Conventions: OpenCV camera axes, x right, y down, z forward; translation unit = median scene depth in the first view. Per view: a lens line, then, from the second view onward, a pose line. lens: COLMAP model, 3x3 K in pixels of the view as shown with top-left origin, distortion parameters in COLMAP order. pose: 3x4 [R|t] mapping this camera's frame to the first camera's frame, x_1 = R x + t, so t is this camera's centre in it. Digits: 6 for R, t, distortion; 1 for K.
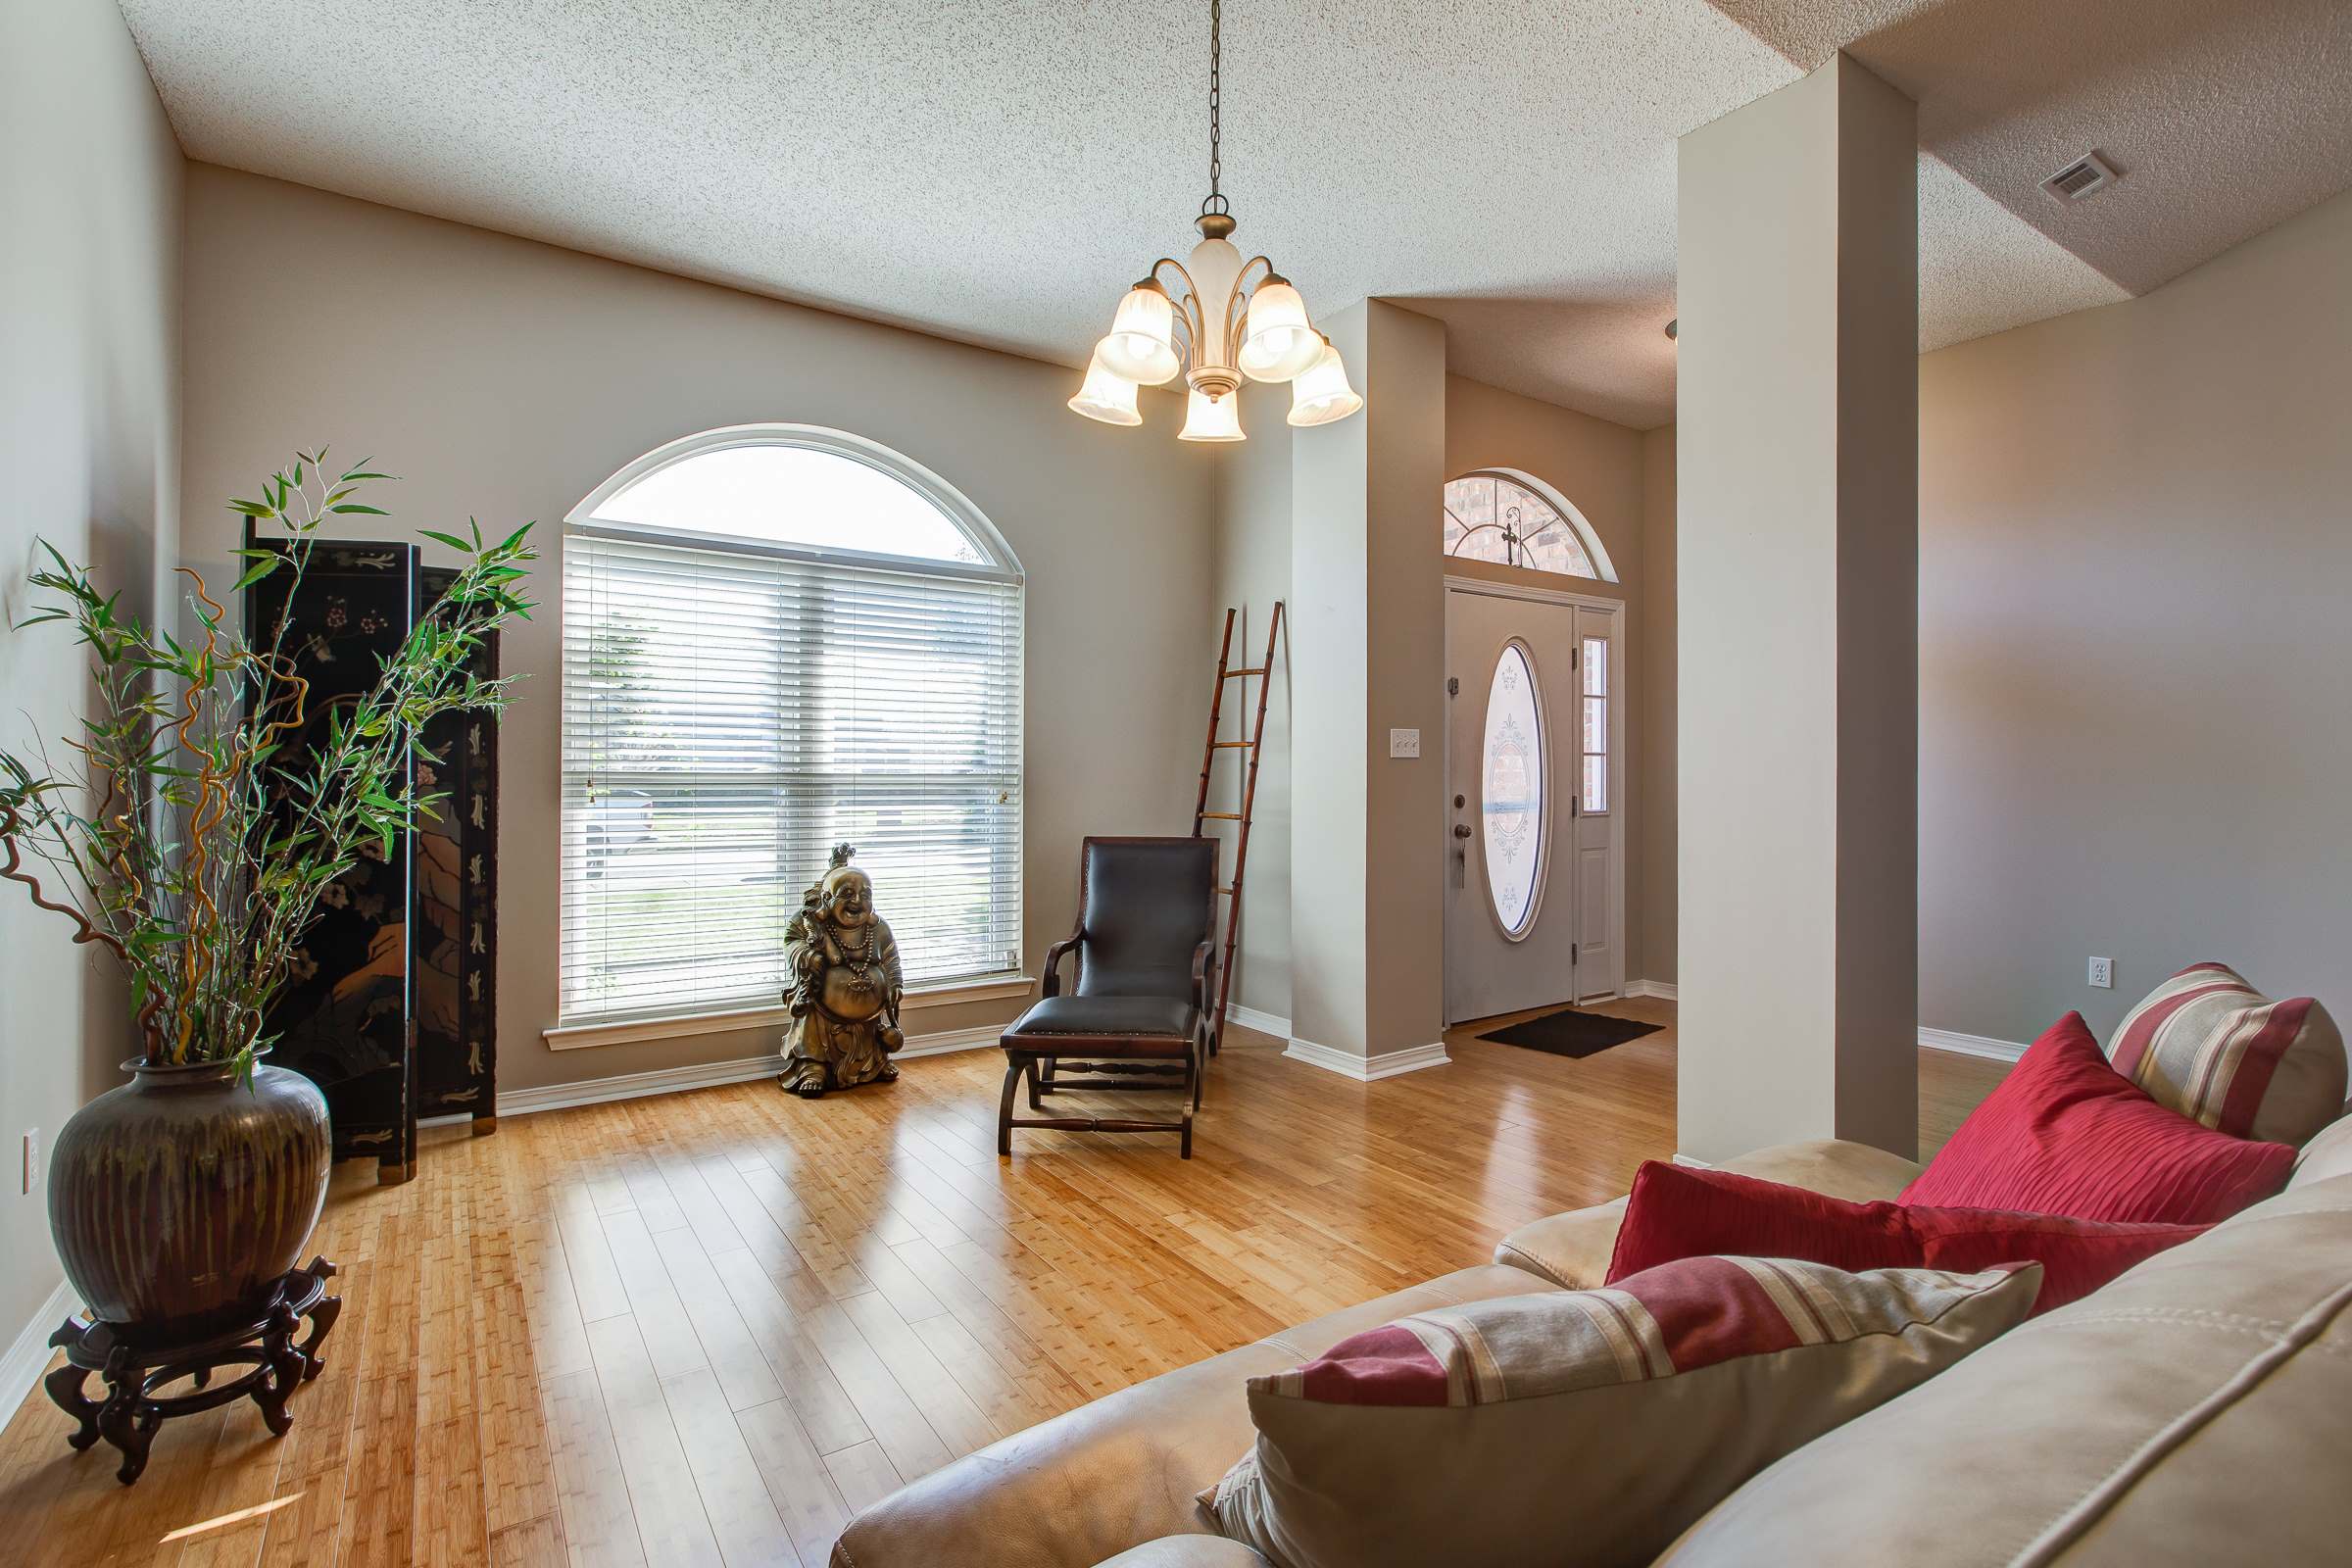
lens RADIAL K [[1101.7, 0, 1175.6], [0, 1101.7, 778.7], [0, 0, 1]] dist [0.000420, 0.000033]
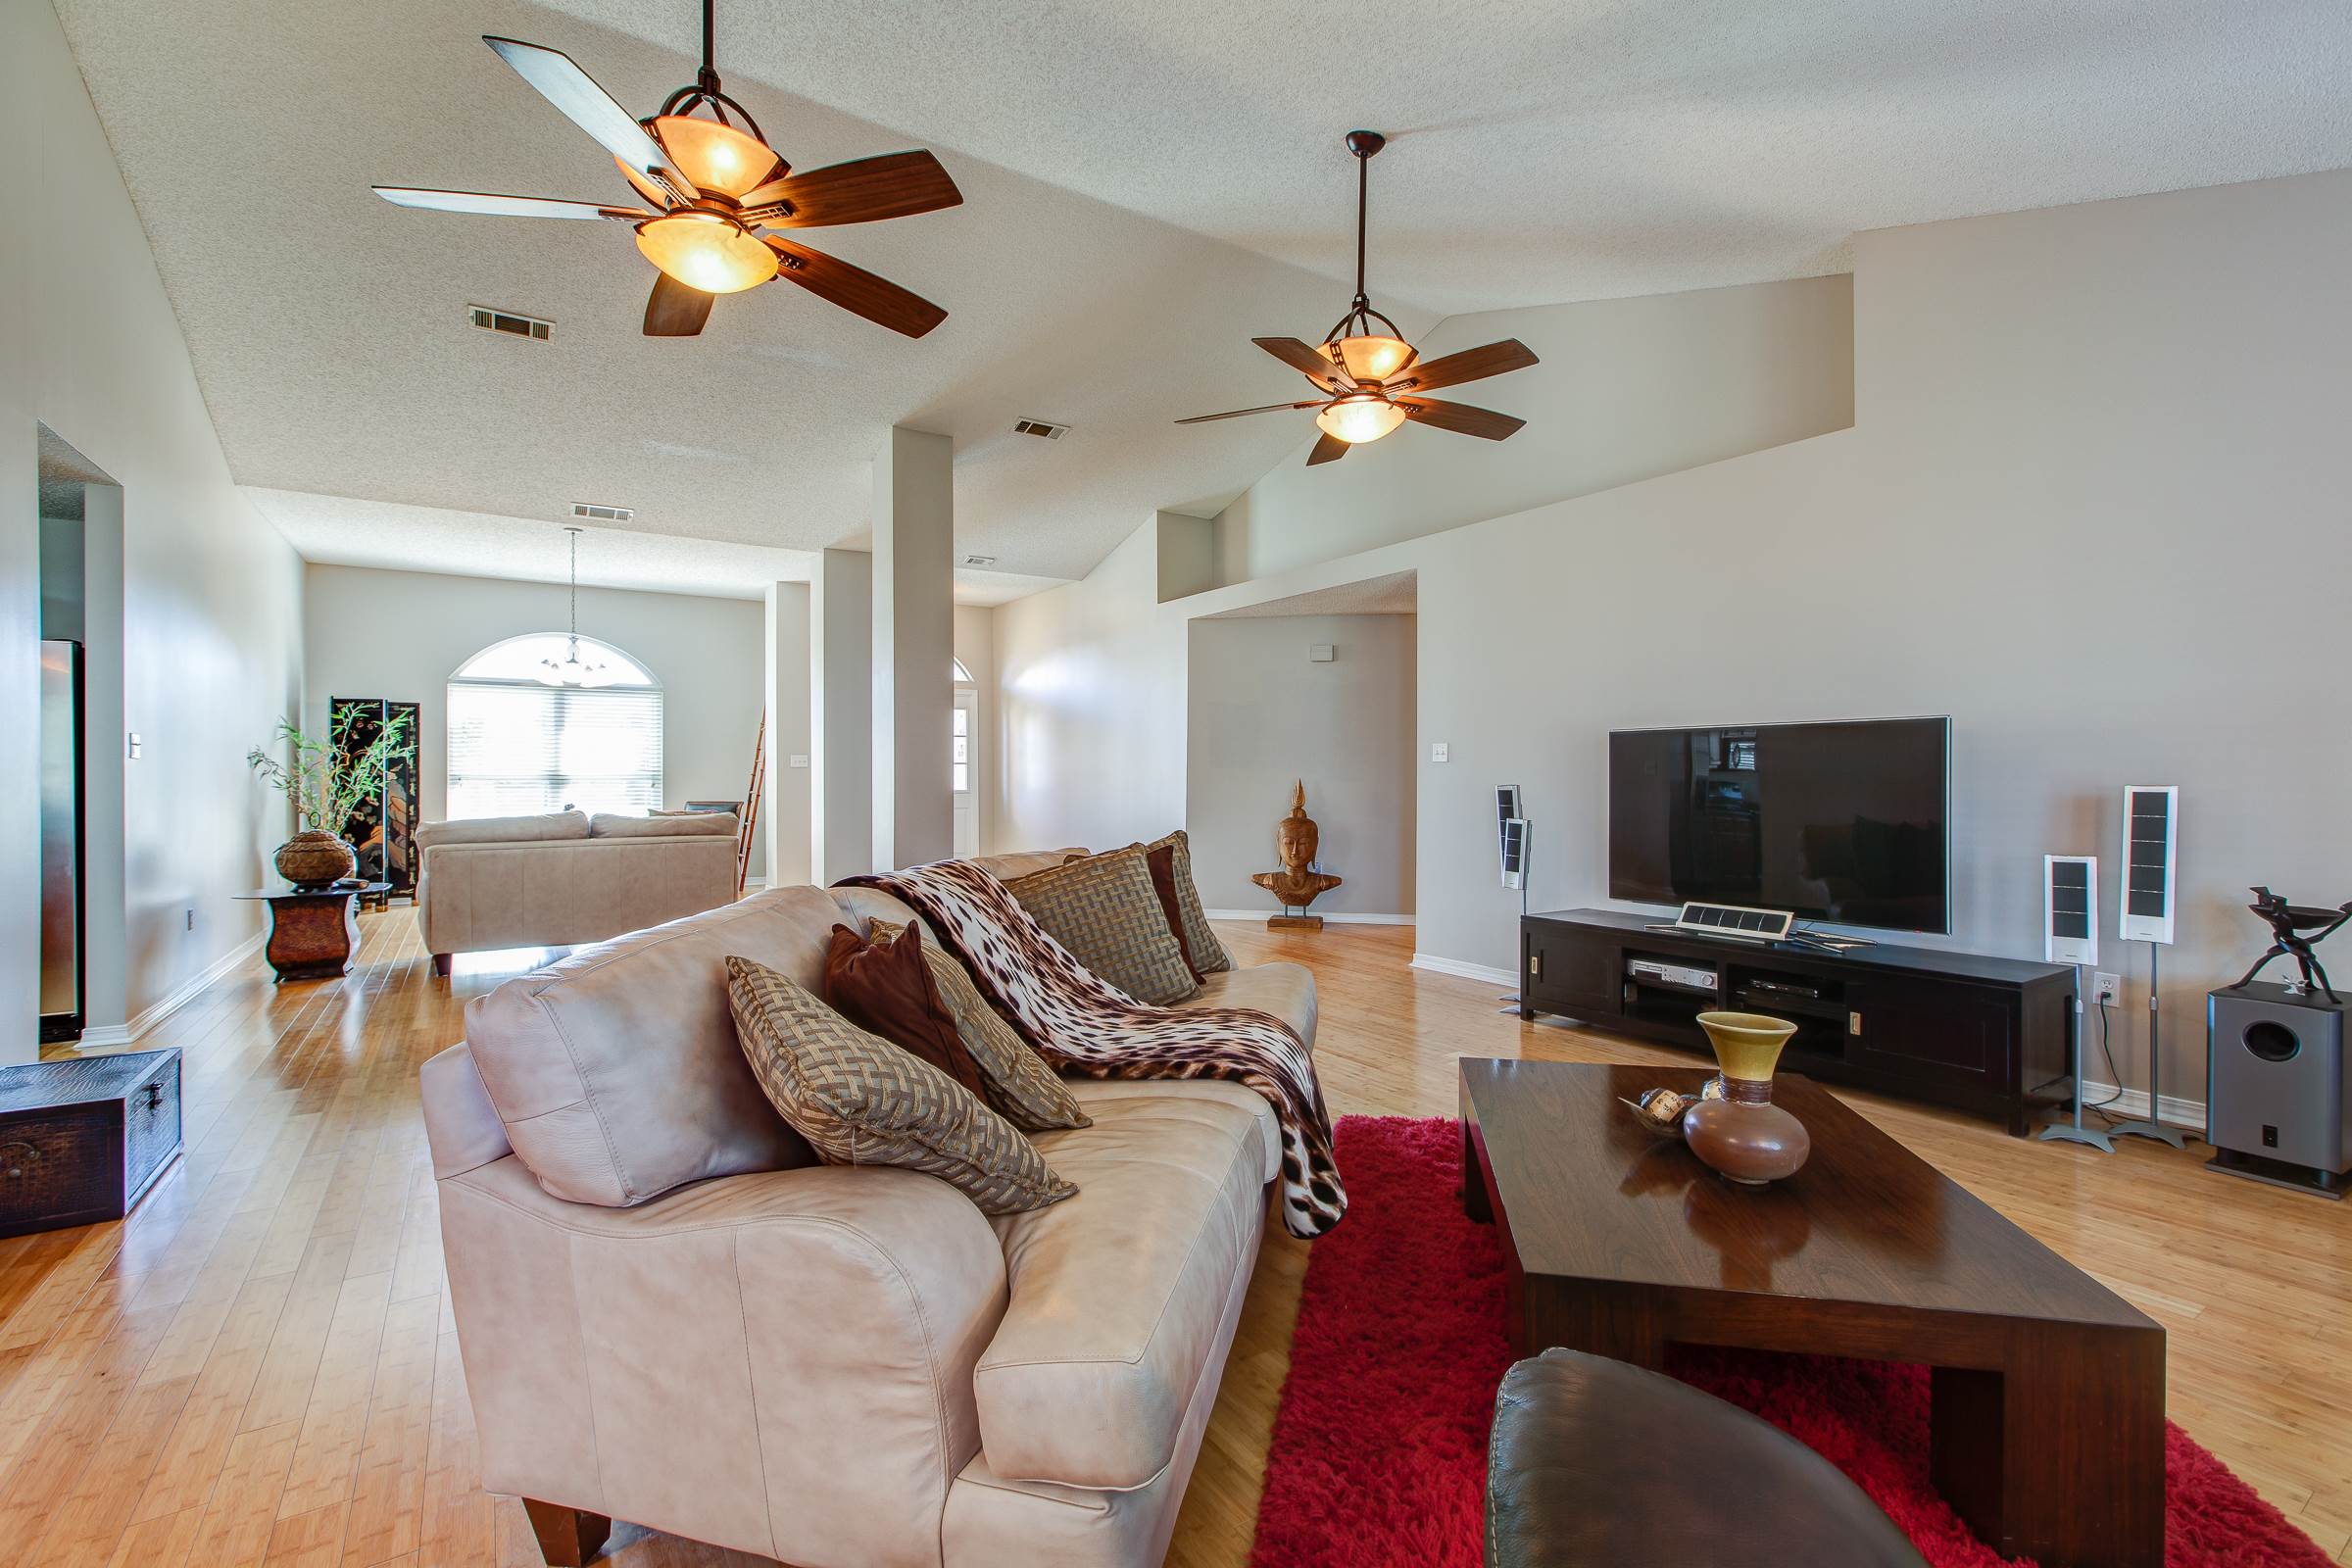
lens RADIAL K [[1044.4, 0, 1172.2], [0, 1044.4, 780.7], [0, 0, 1]] dist [0.000843, 0.000098]
pose [[0.999985, -0.004230, -0.003595, 1.173946], [0.004255, 0.999967, 0.006968, -0.001360], [0.003566, -0.006984, 0.999969, -1.476568]]
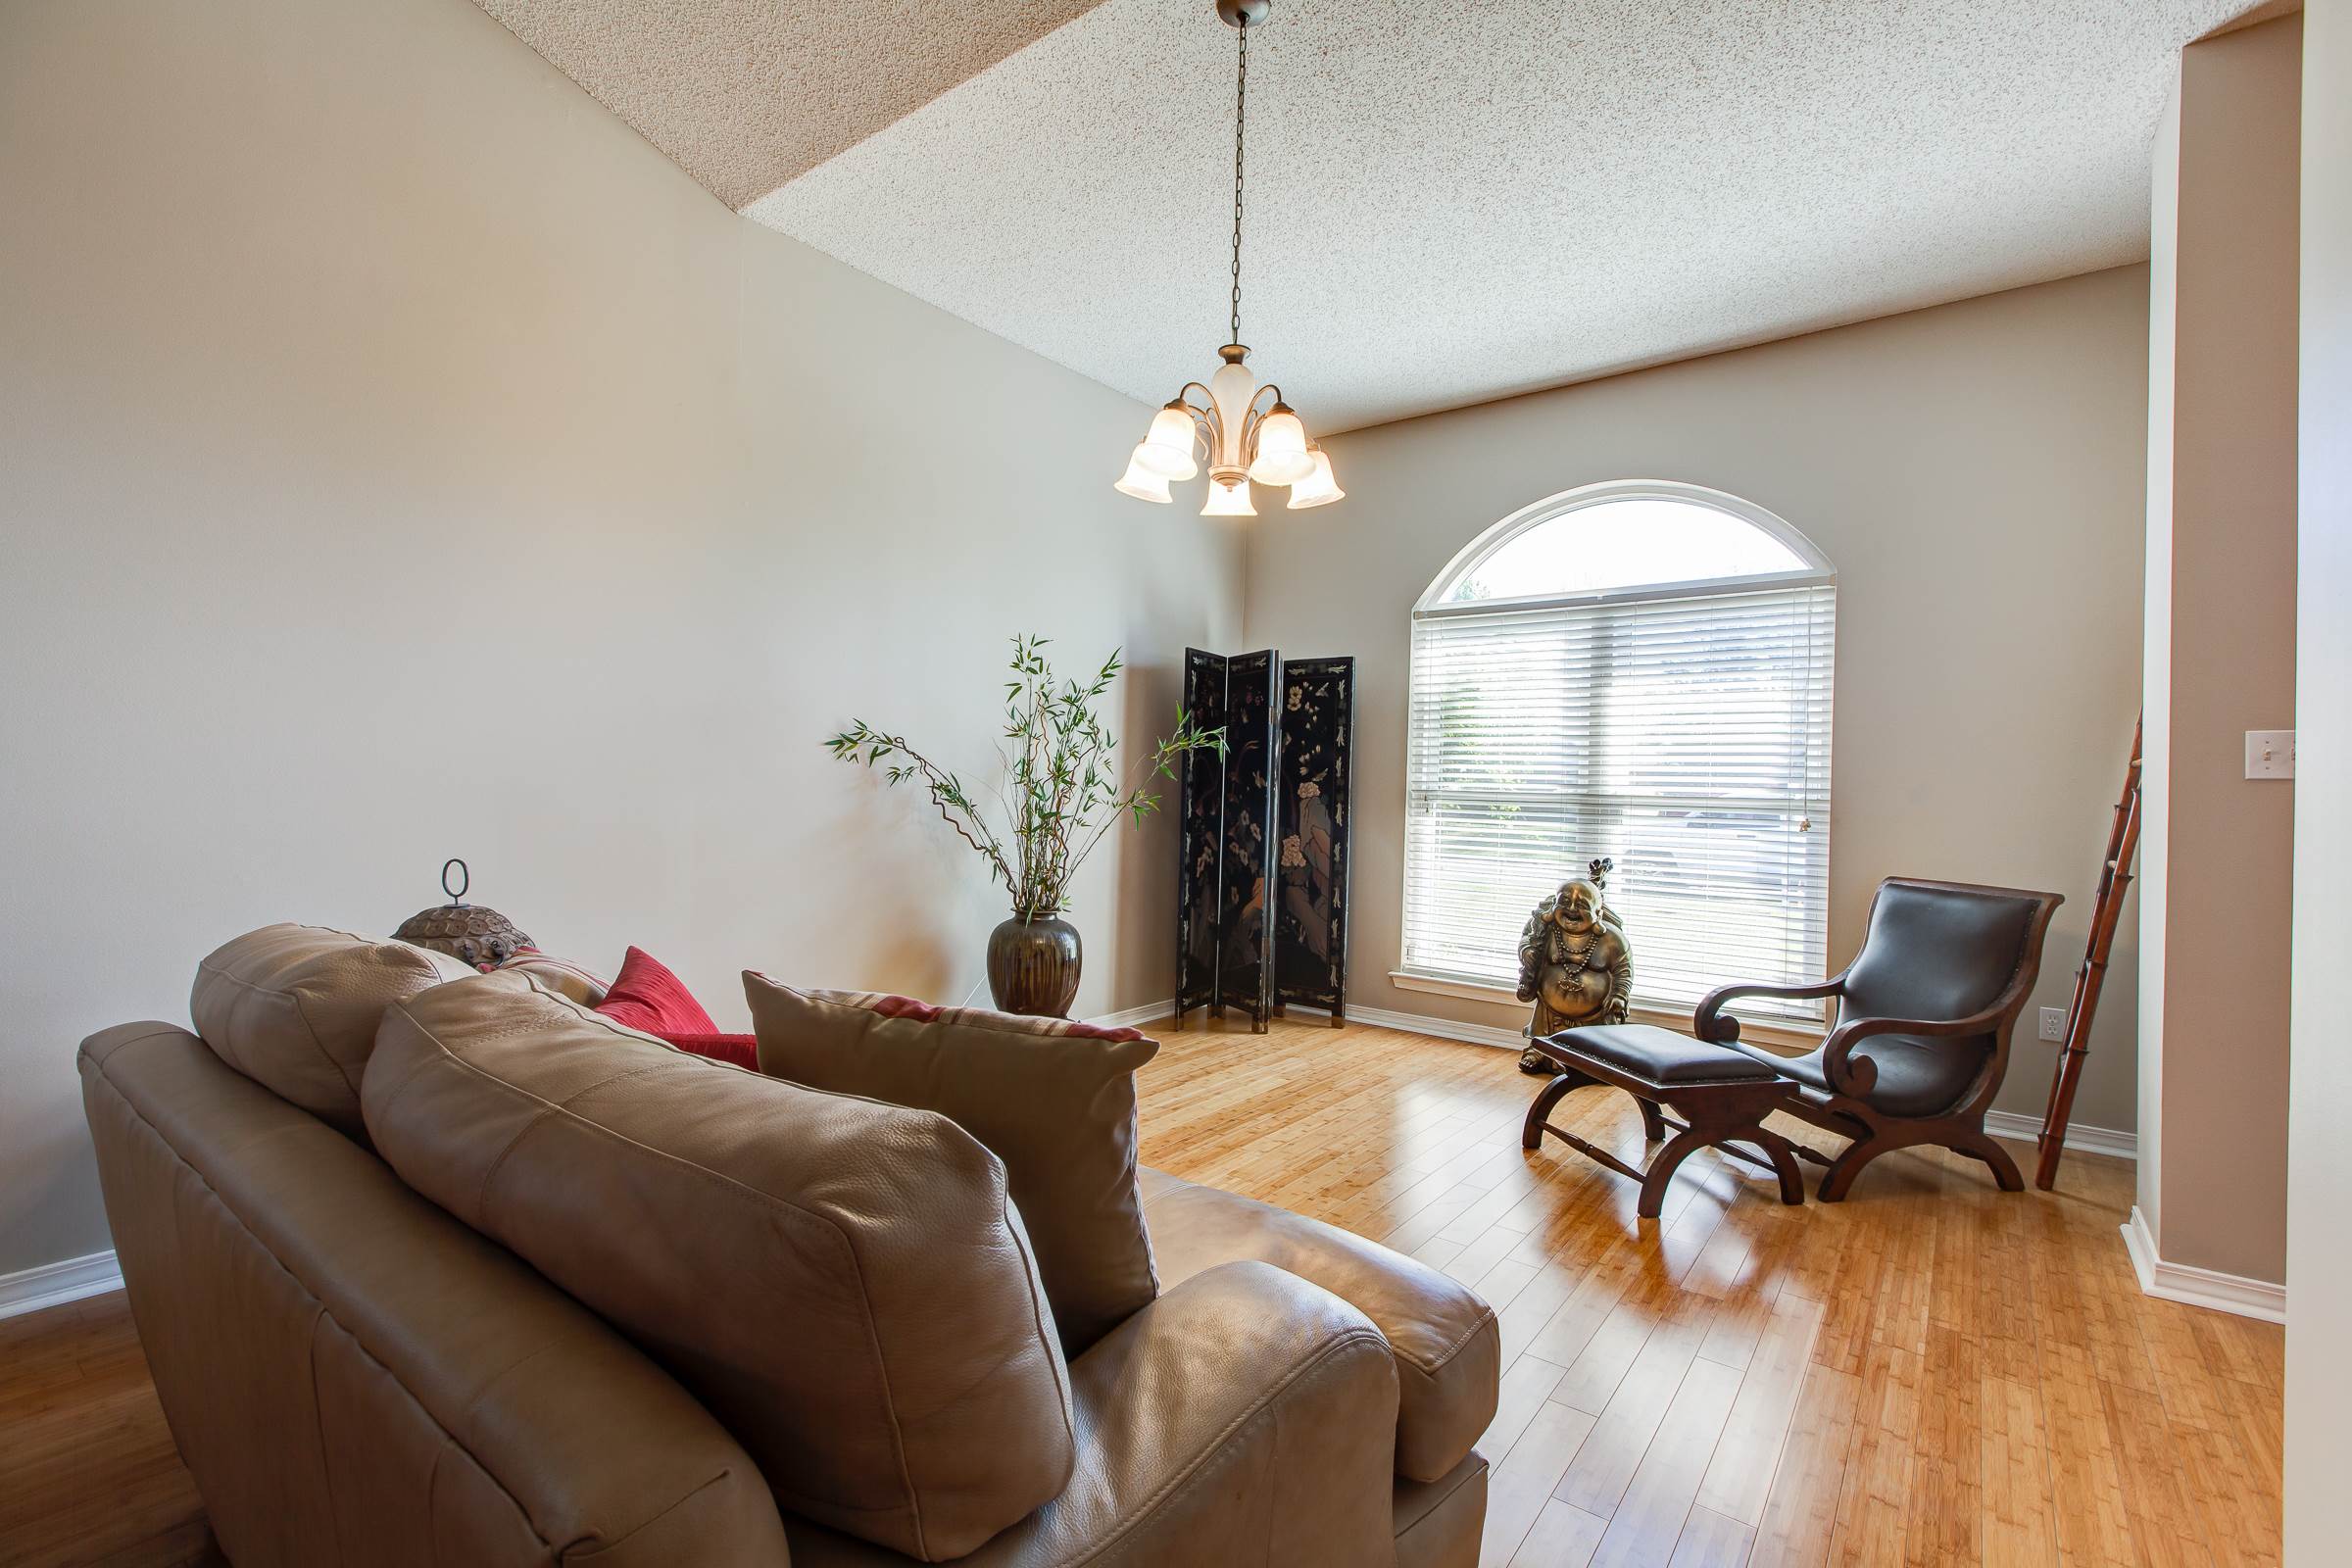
lens RADIAL K [[1042.7, 0, 1184.7], [0, 1042.7, 773.0], [0, 0, 1]] dist [0.003630, 0.000832]
pose [[0.322614, -0.007562, -0.946500, 0.609493], [-0.024552, 0.999565, -0.016355, 0.001466], [0.946212, 0.028515, 0.322288, 0.304717]]
